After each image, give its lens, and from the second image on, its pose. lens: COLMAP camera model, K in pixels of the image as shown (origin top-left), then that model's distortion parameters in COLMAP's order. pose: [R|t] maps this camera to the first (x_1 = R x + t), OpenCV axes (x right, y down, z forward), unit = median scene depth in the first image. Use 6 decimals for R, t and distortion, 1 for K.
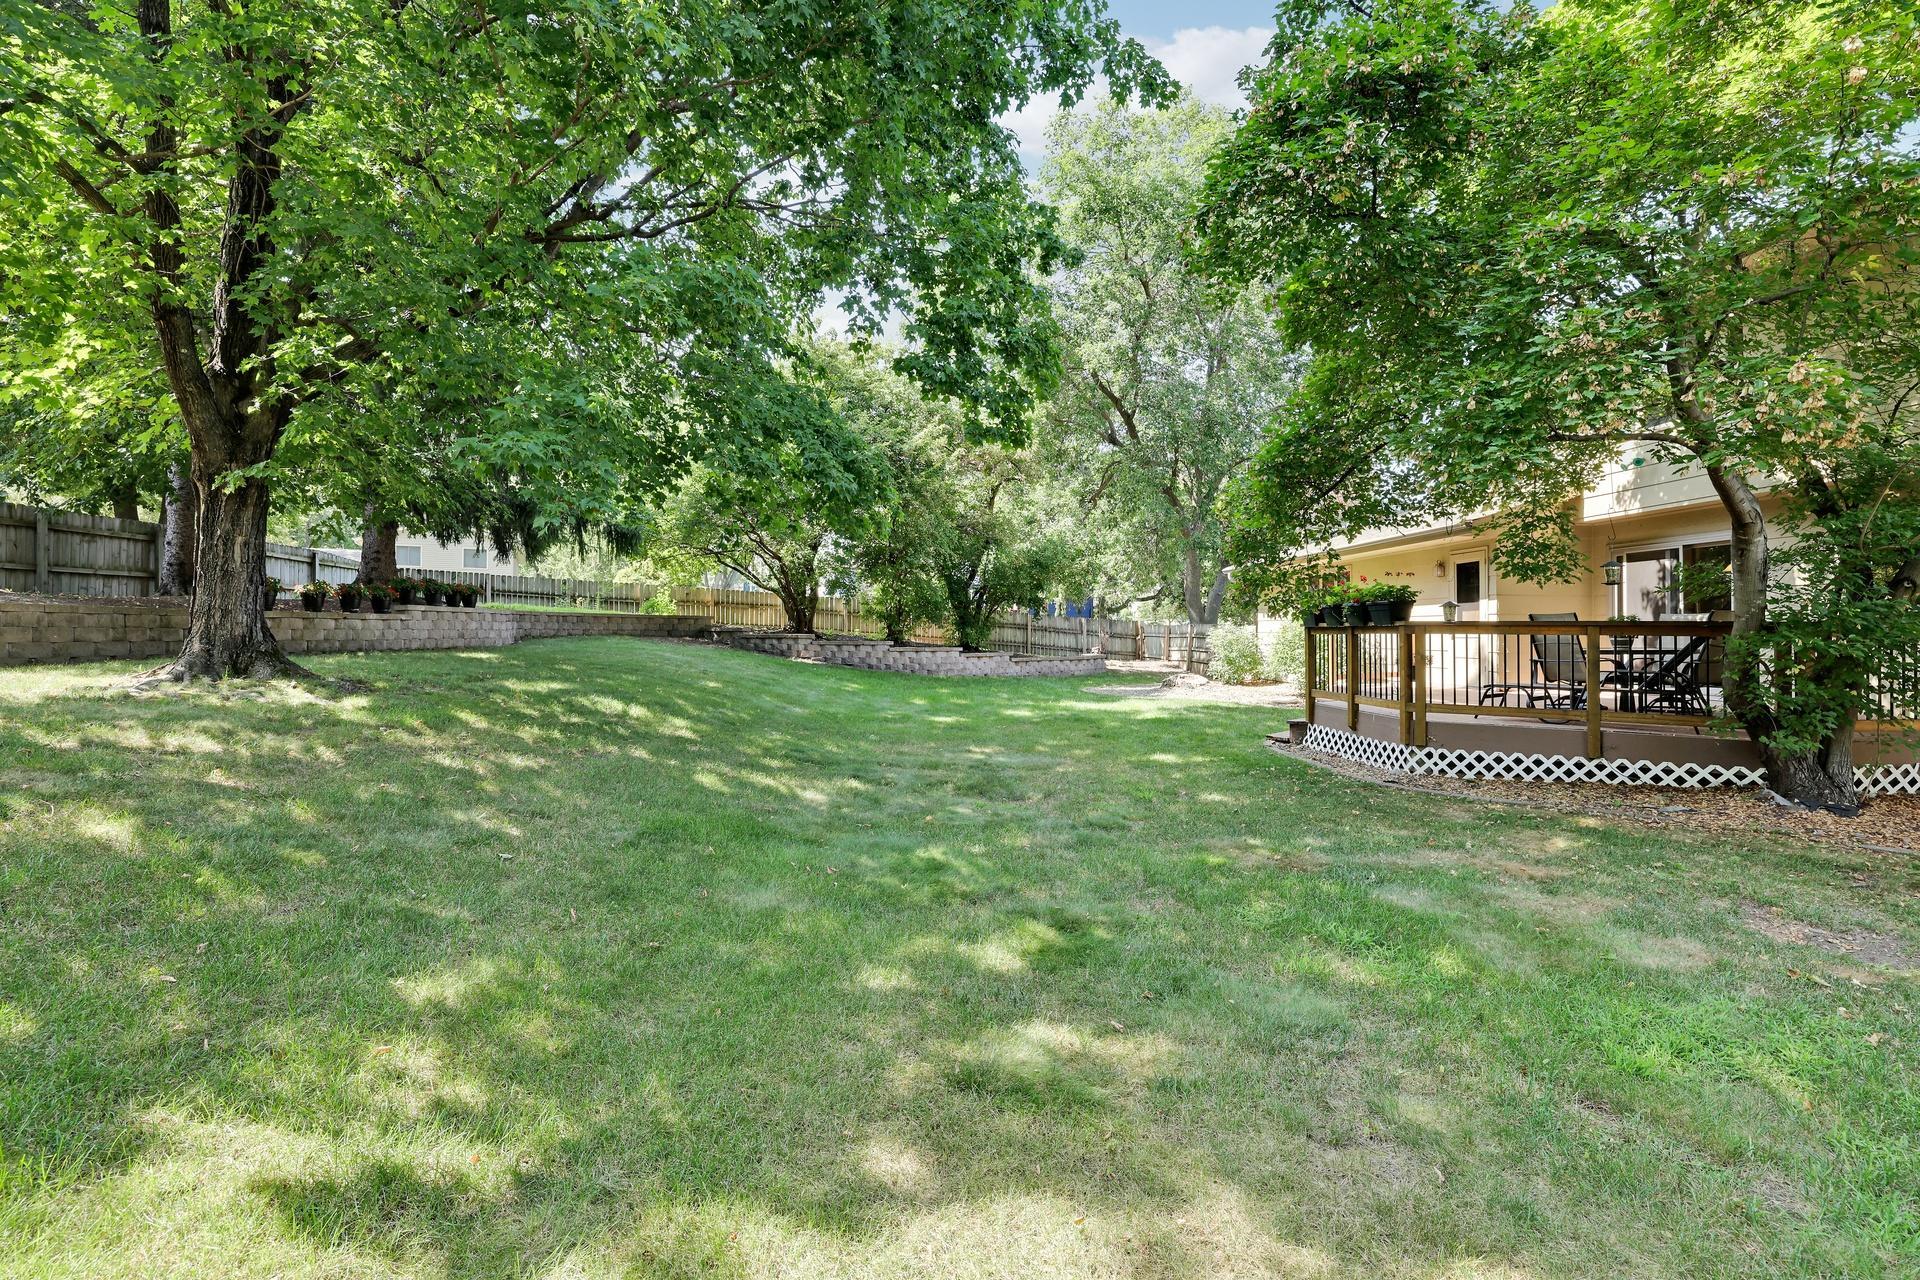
lens RADIAL K [[823.4, 0, 952.6], [0, 823.4, 643.7], [0, 0, 1]] dist [-0.023144, 0.001058]
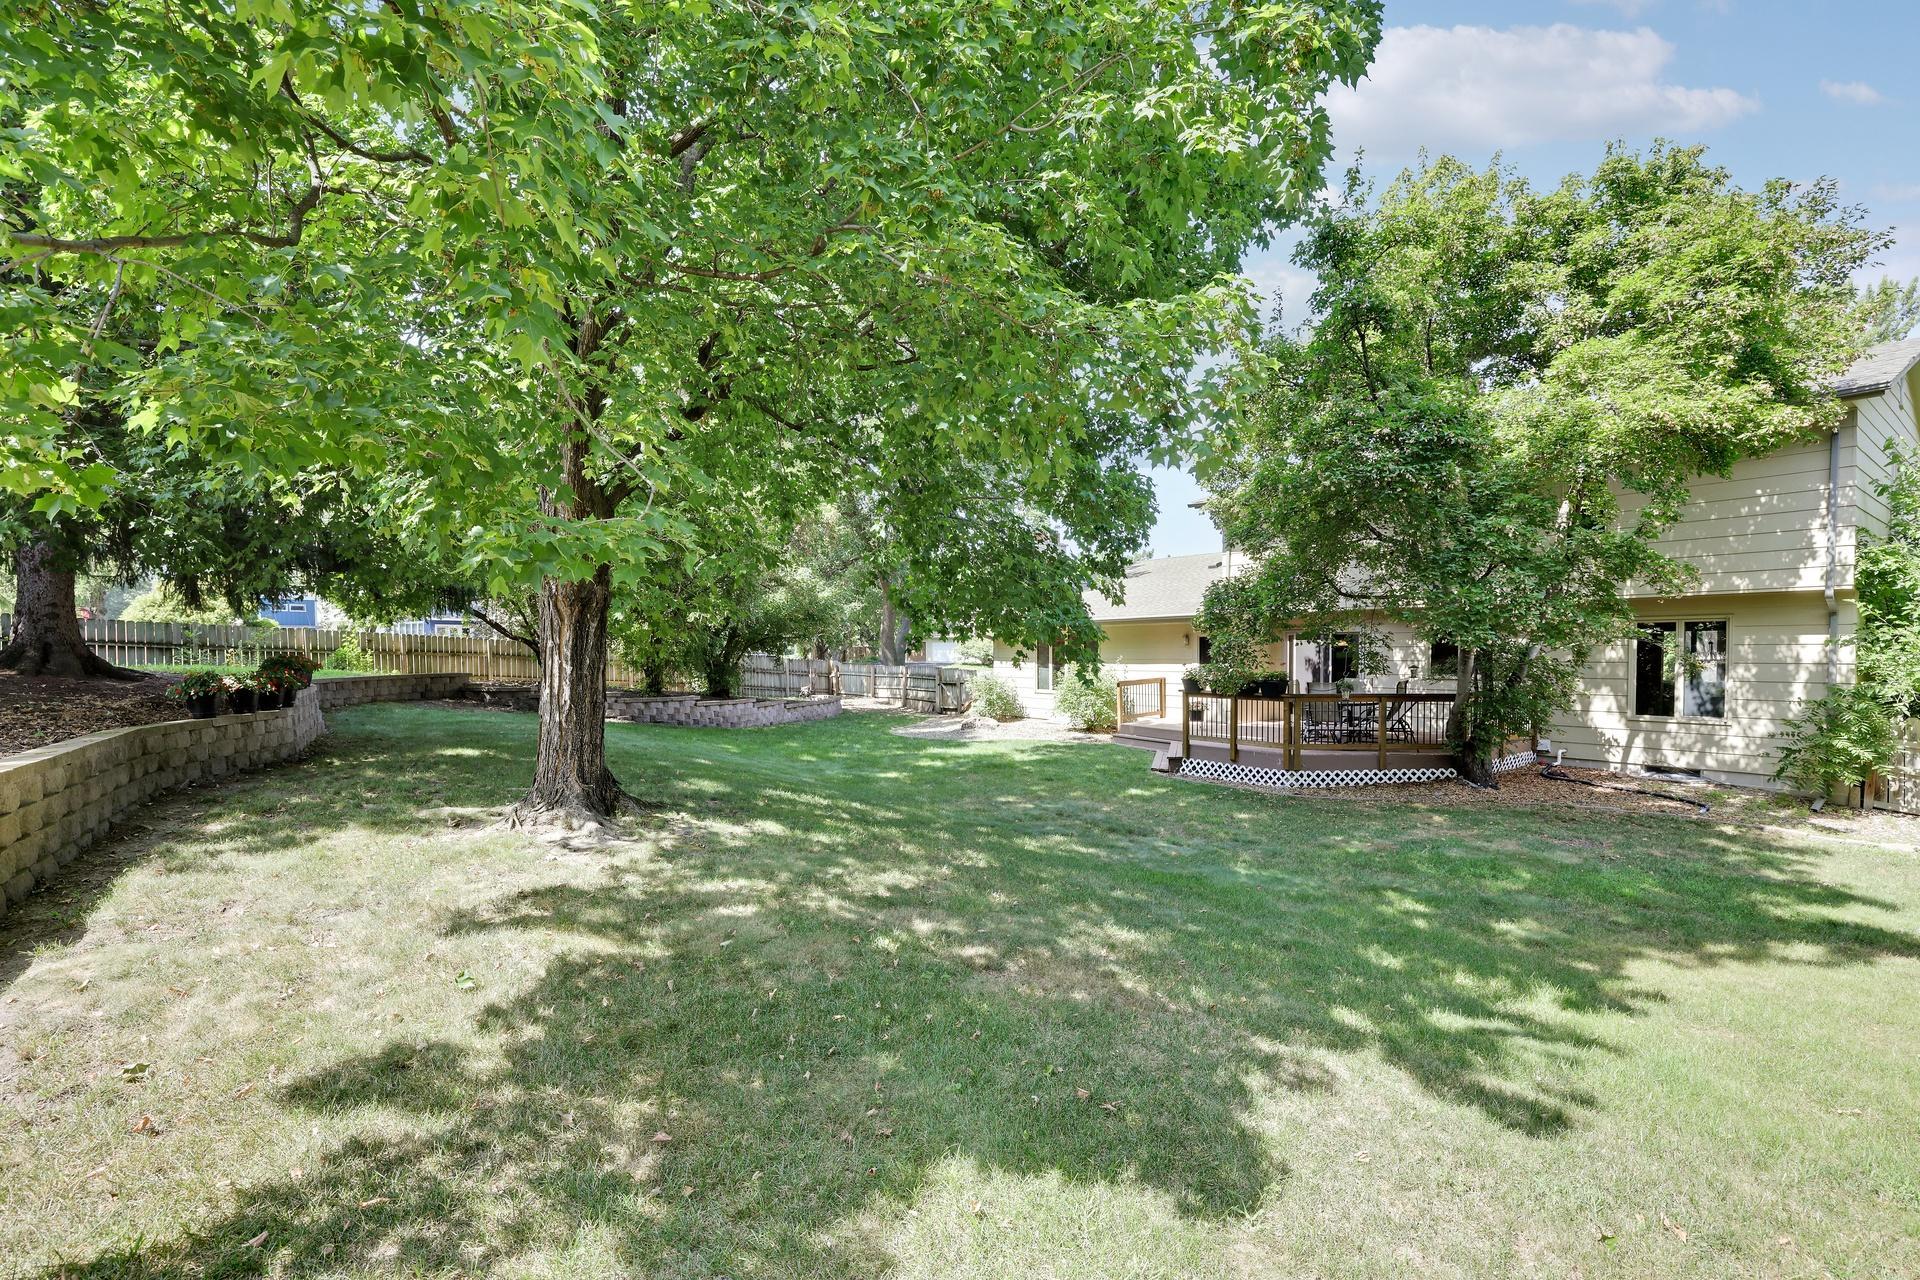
lens RADIAL K [[895.8, 0, 884.3], [0, 895.8, 641.2], [0, 0, 1]] dist [-0.019191, 0.002042]
pose [[0.842000, -0.010289, 0.539380, -1.076145], [0.016567, 0.999840, -0.006789, -0.133326], [-0.539224, 0.014652, 0.842035, -0.062487]]
